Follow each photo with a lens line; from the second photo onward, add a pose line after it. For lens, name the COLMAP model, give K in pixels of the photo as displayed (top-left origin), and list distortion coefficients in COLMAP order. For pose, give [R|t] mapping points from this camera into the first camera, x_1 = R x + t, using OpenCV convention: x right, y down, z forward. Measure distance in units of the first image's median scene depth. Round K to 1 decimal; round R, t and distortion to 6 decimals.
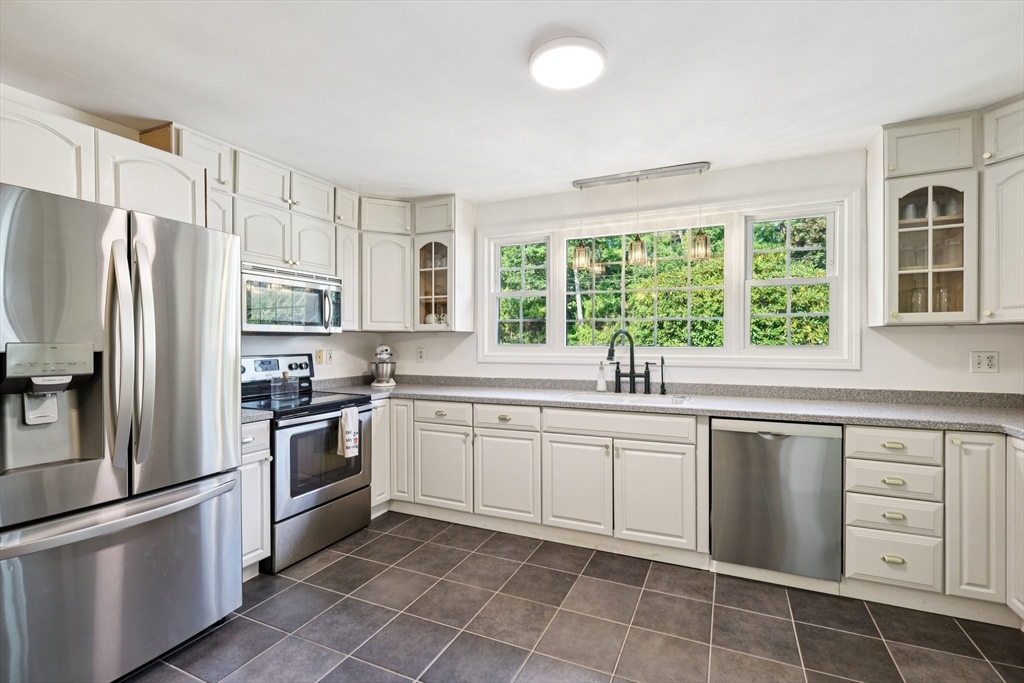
lens RADIAL K [[459.5, 0, 514.0], [0, 459.5, 345.7], [0, 0, 1]] dist [-0.001904, -0.000211]
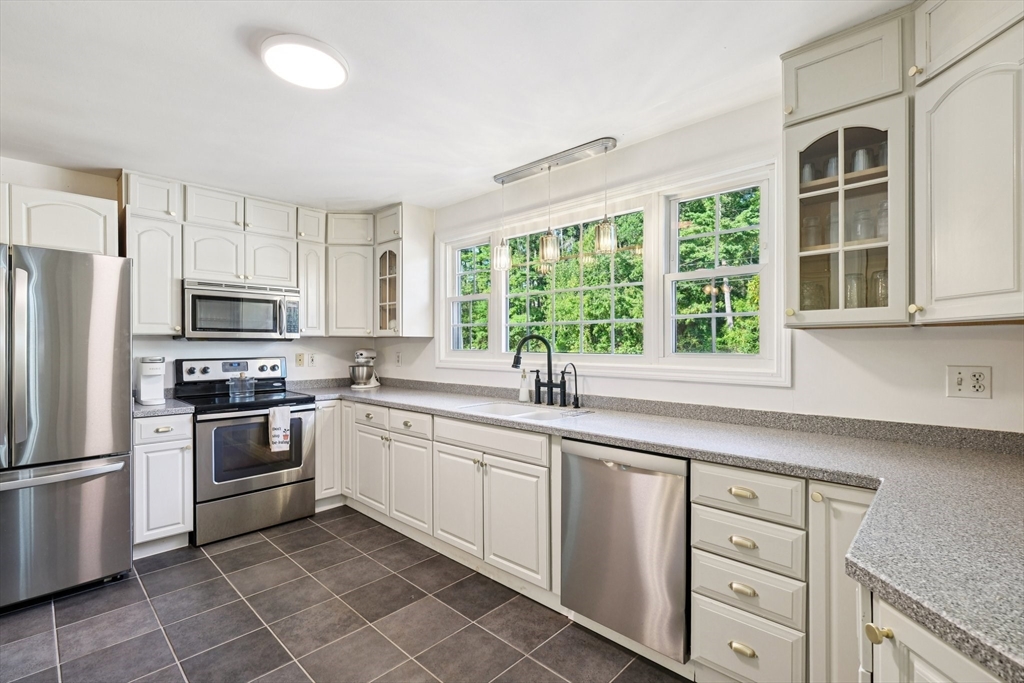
lens RADIAL K [[457.2, 0, 513.6], [0, 457.2, 348.3], [0, 0, 1]] dist [-0.001726, -0.000366]
pose [[0.946904, 0.005081, -0.321477, 0.509925], [-0.005592, 0.999984, -0.000667, -0.007155], [0.321469, 0.002429, 0.946917, 0.137853]]
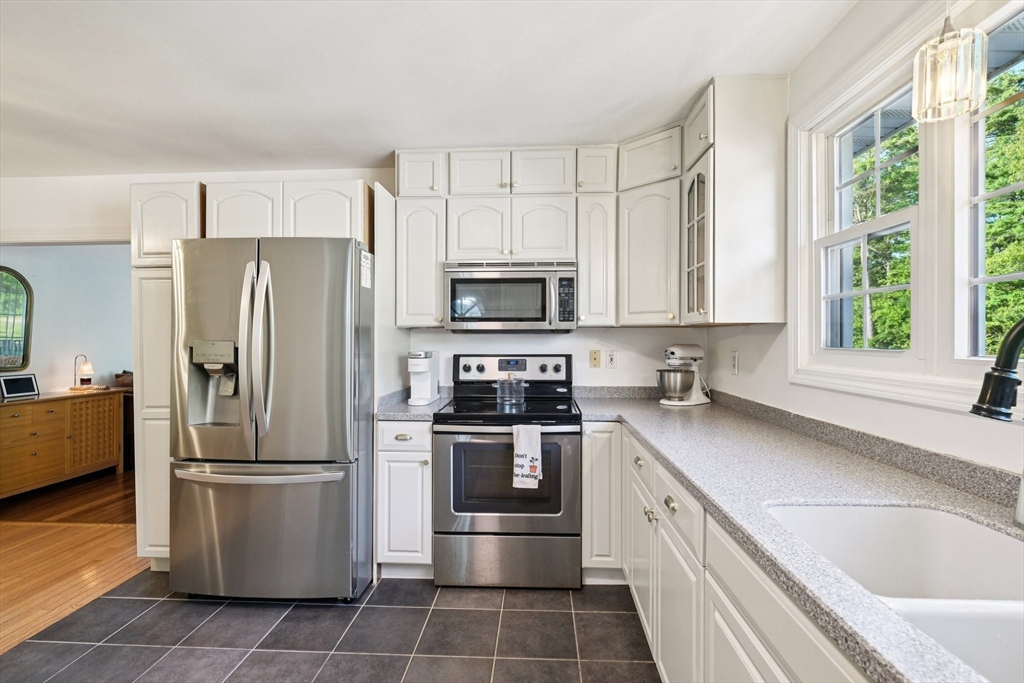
lens RADIAL K [[464.8, 0, 518.4], [0, 464.8, 339.1], [0, 0, 1]] dist [-0.000662, -0.000067]
pose [[0.375219, 0.002828, -0.926932, 0.361199], [-0.010906, 0.999940, -0.001364, -0.009929], [0.926872, 0.010621, 0.375228, 0.668407]]
